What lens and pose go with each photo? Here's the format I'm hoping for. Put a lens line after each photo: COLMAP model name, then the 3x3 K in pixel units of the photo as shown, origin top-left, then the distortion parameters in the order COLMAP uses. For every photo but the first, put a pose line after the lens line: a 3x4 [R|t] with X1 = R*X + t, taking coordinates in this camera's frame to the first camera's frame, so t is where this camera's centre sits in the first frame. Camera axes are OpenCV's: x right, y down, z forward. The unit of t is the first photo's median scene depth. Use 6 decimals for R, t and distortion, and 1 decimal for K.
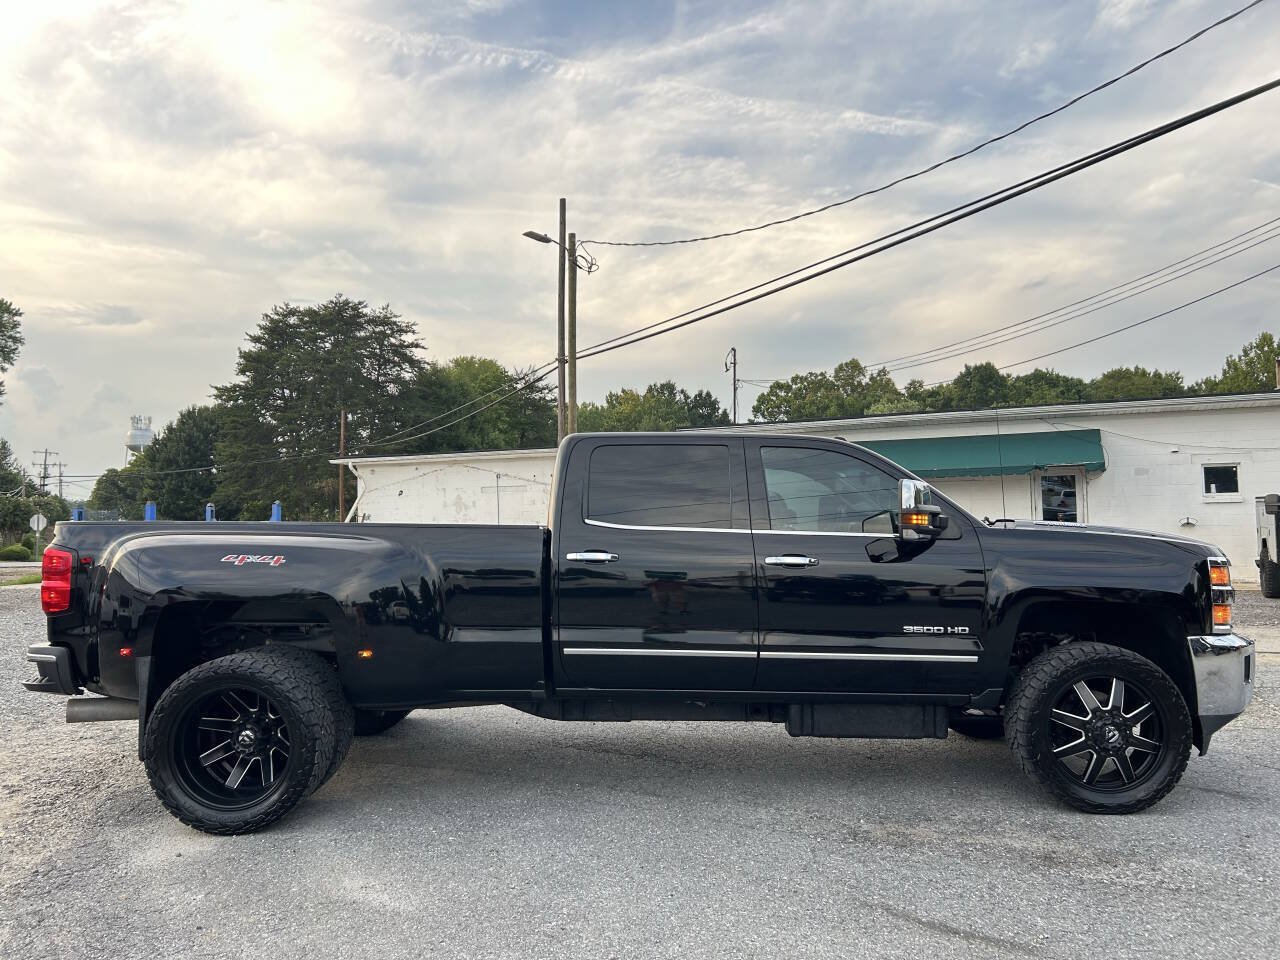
lens RADIAL K [[968.4, 0, 614.7], [0, 968.4, 496.8], [0, 0, 1]] dist [0.042604, -0.046907]
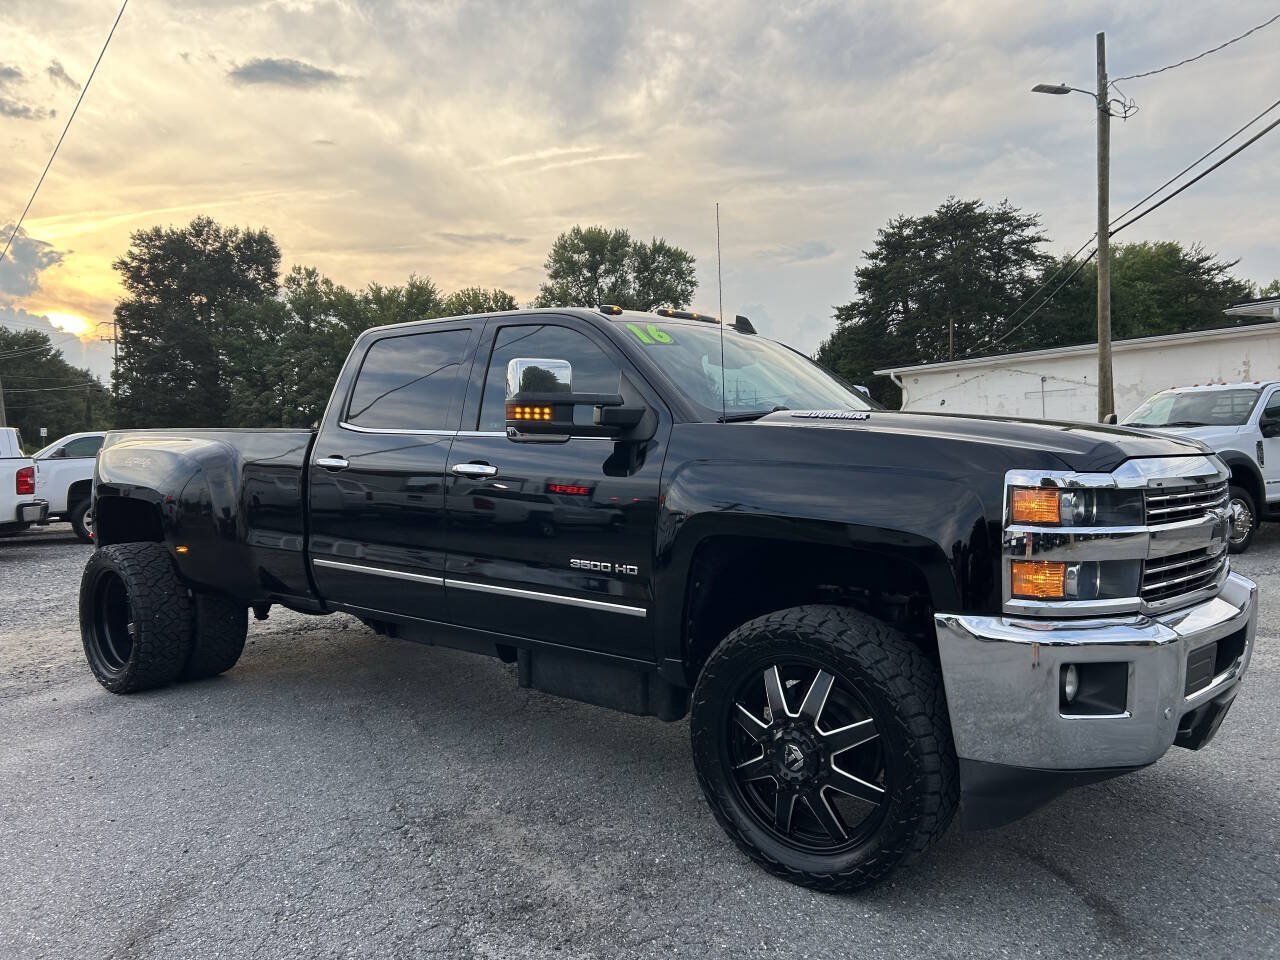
lens RADIAL K [[968.4, 0, 677.5], [0, 968.4, 455.0], [0, 0, 1]] dist [0.042604, -0.046907]
pose [[0.775256, 0.001123, -0.631646, 0.100199], [0.028044, 0.998951, 0.036196, 0.003620], [0.631024, -0.045775, 0.774411, 0.058723]]
